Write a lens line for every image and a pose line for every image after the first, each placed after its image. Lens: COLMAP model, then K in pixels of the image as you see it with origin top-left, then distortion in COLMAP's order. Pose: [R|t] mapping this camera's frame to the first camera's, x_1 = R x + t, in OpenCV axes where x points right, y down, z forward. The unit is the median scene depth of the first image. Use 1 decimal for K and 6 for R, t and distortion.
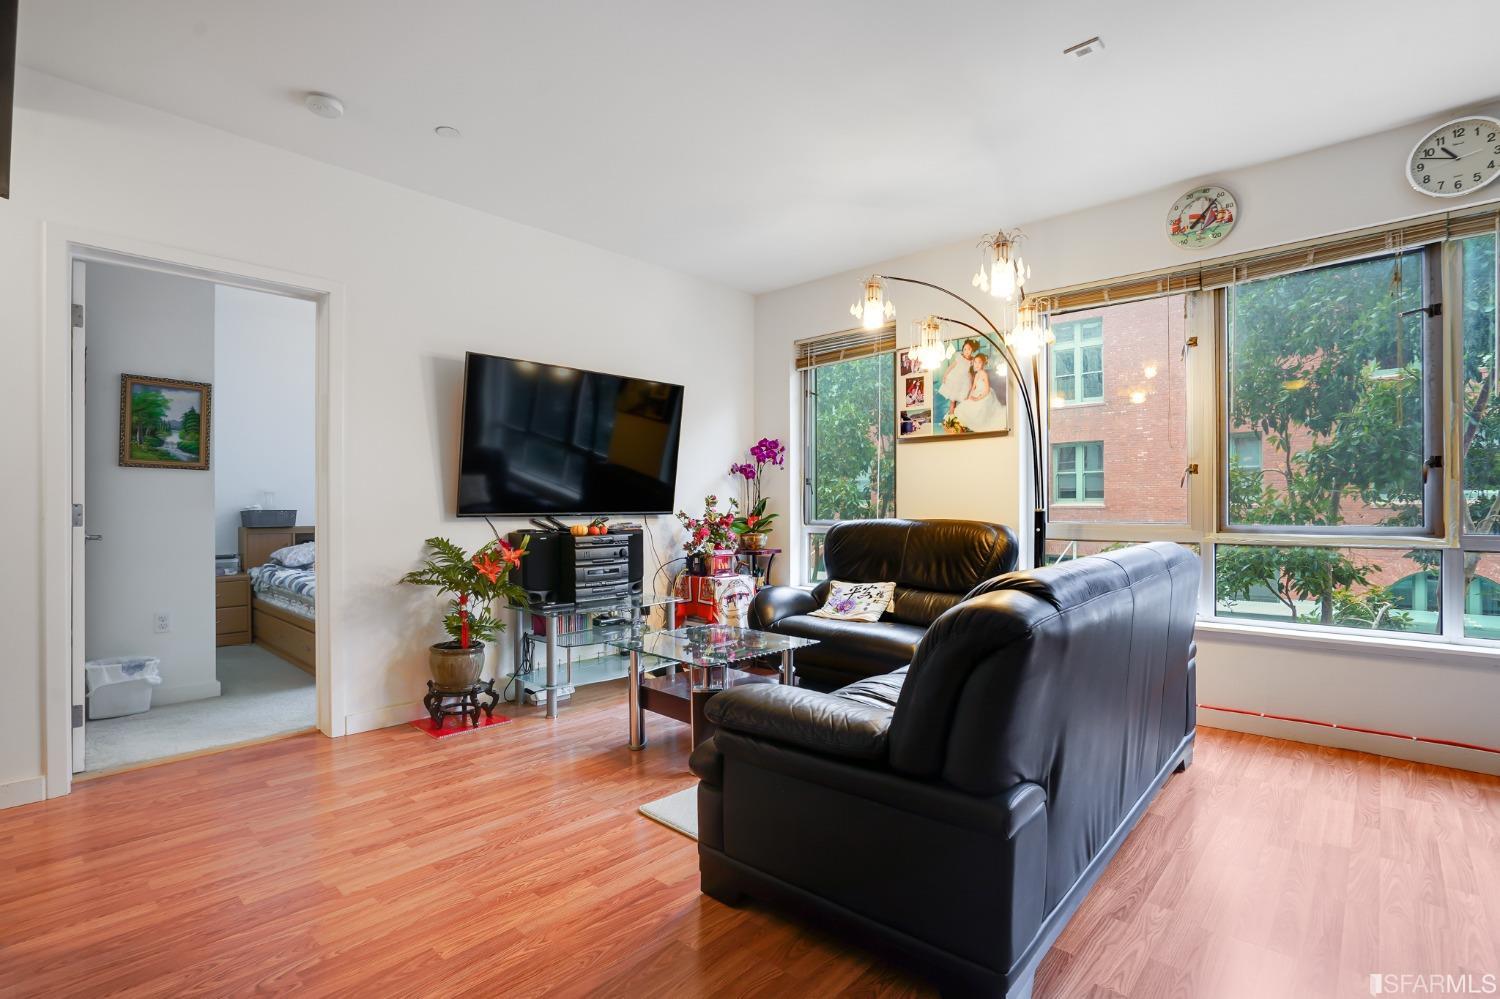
lens RADIAL K [[702.3, 0, 754.7], [0, 702.3, 500.7], [0, 0, 1]] dist [-0.019985, 0.002174]
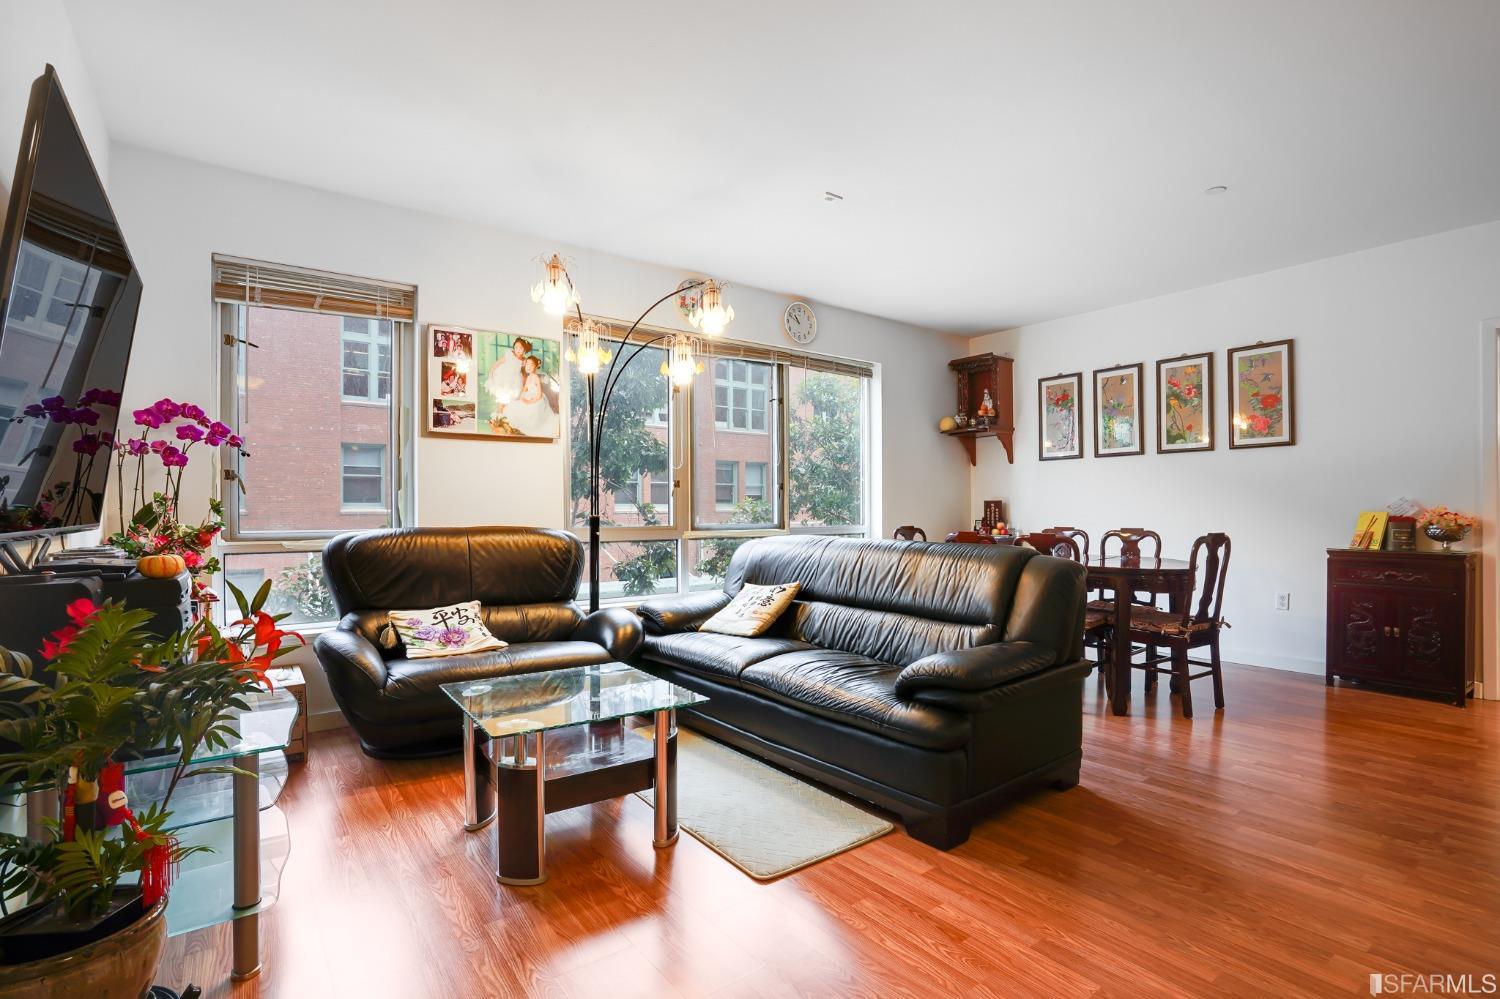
lens RADIAL K [[702.3, 0, 757.0], [0, 702.3, 503.9], [0, 0, 1]] dist [-0.019985, 0.002174]
pose [[0.189676, 0.006660, 0.981824, -0.572168], [0.000962, 0.999975, -0.006969, 0.003772], [-0.981846, 0.002267, 0.189665, 0.499323]]
